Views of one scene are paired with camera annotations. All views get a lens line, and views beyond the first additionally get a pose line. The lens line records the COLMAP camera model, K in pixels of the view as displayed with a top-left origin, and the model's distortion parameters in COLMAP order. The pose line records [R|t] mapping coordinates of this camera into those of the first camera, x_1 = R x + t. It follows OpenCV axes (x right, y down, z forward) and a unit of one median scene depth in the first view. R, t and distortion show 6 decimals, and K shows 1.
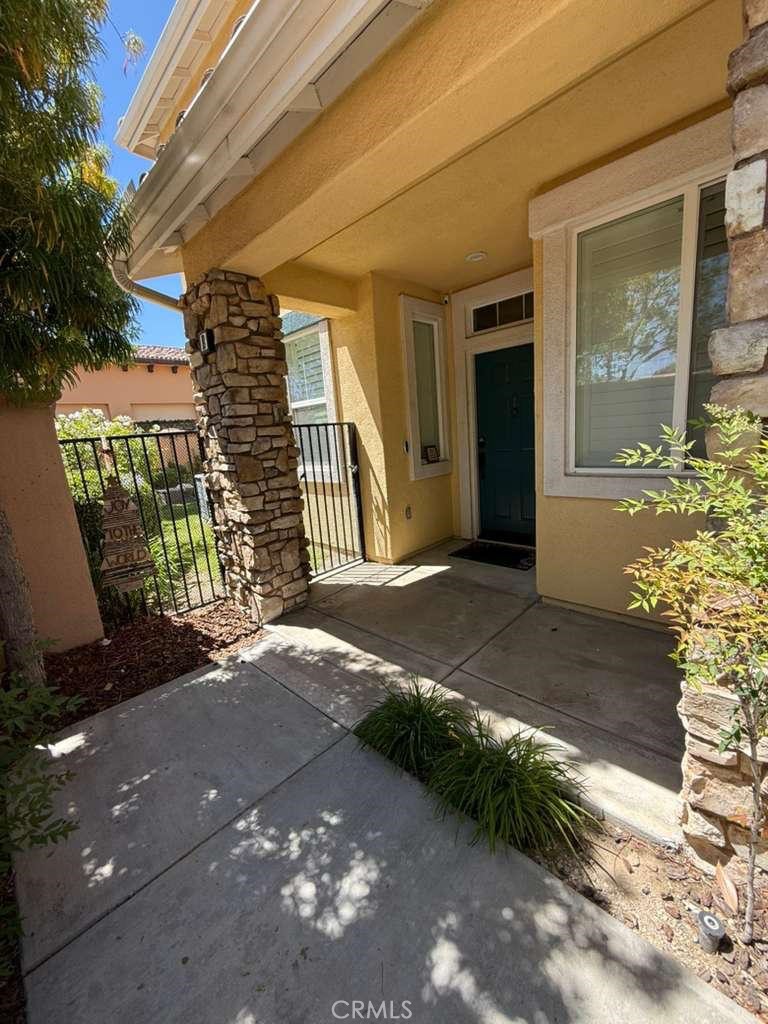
lens RADIAL K [[407.4, 0, 384.6], [0, 407.4, 507.9], [0, 0, 1]] dist [-0.000474, -0.000094]
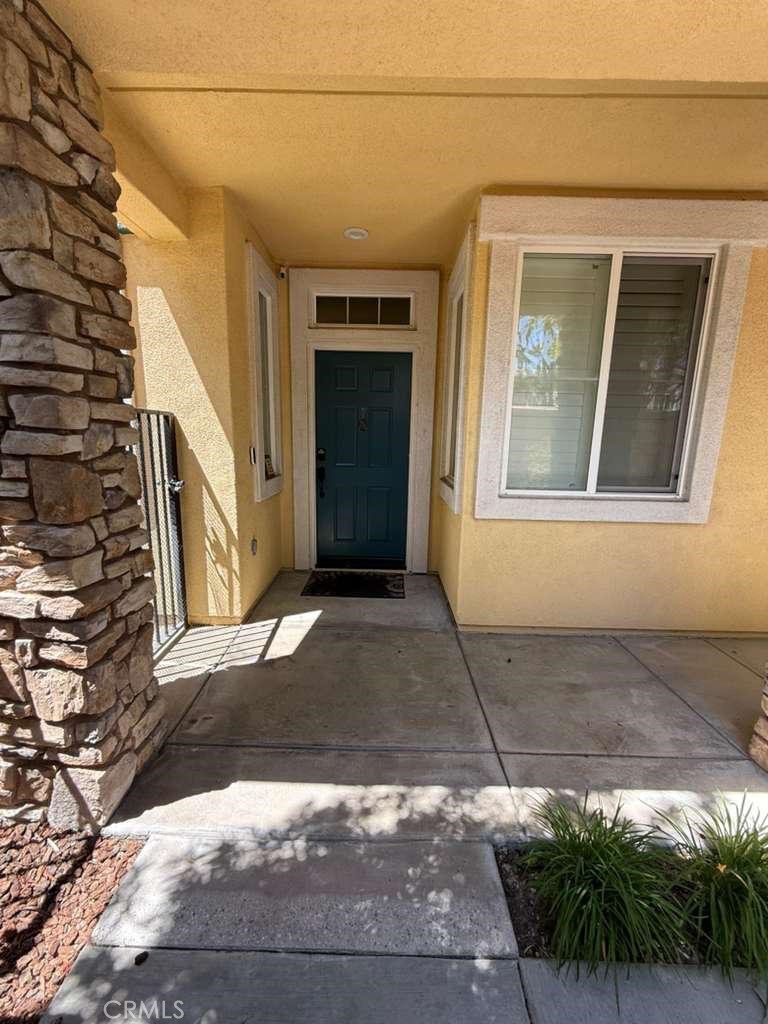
lens RADIAL K [[407.4, 0, 384.6], [0, 407.4, 507.9], [0, 0, 1]] dist [-0.000474, -0.000094]
pose [[0.722835, -0.034245, 0.690171, -0.383548], [0.052046, 0.998632, -0.004959, -0.058156], [-0.689058, 0.039505, 0.723629, 0.445517]]
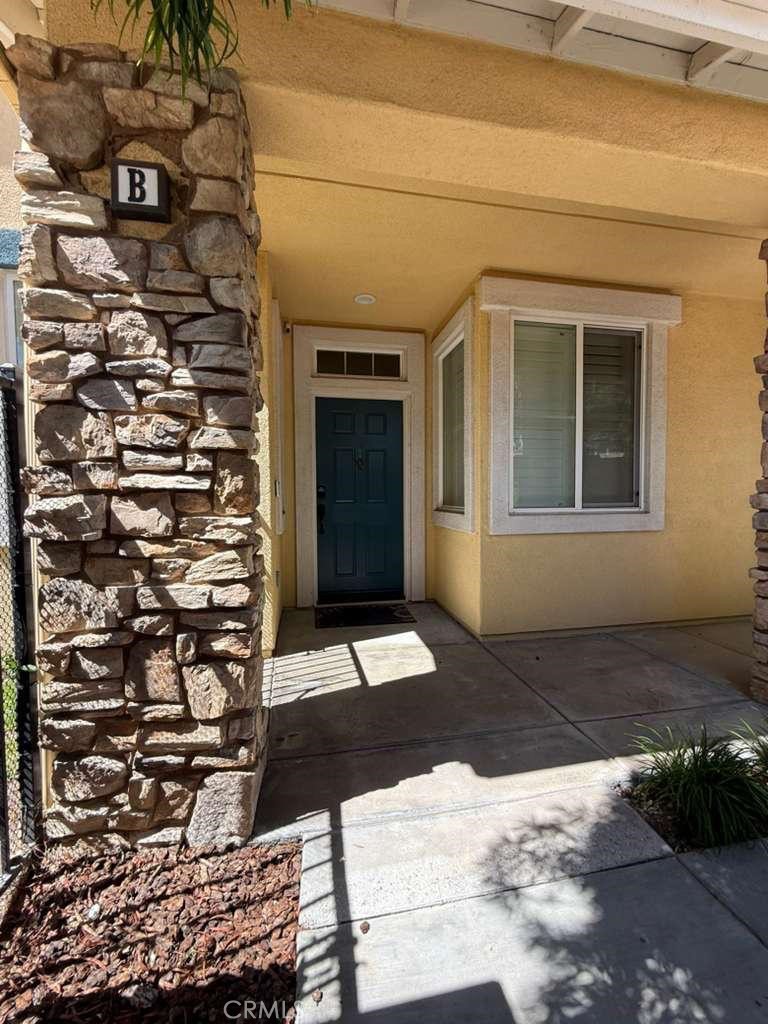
lens RADIAL K [[406.7, 0, 386.2], [0, 406.7, 508.3], [0, 0, 1]] dist [0.000679, -0.000156]
pose [[0.573210, 0.043350, 0.818261, -0.607760], [0.114591, 0.984546, -0.132434, 0.009991], [-0.811356, 0.169678, 0.559384, 0.589448]]
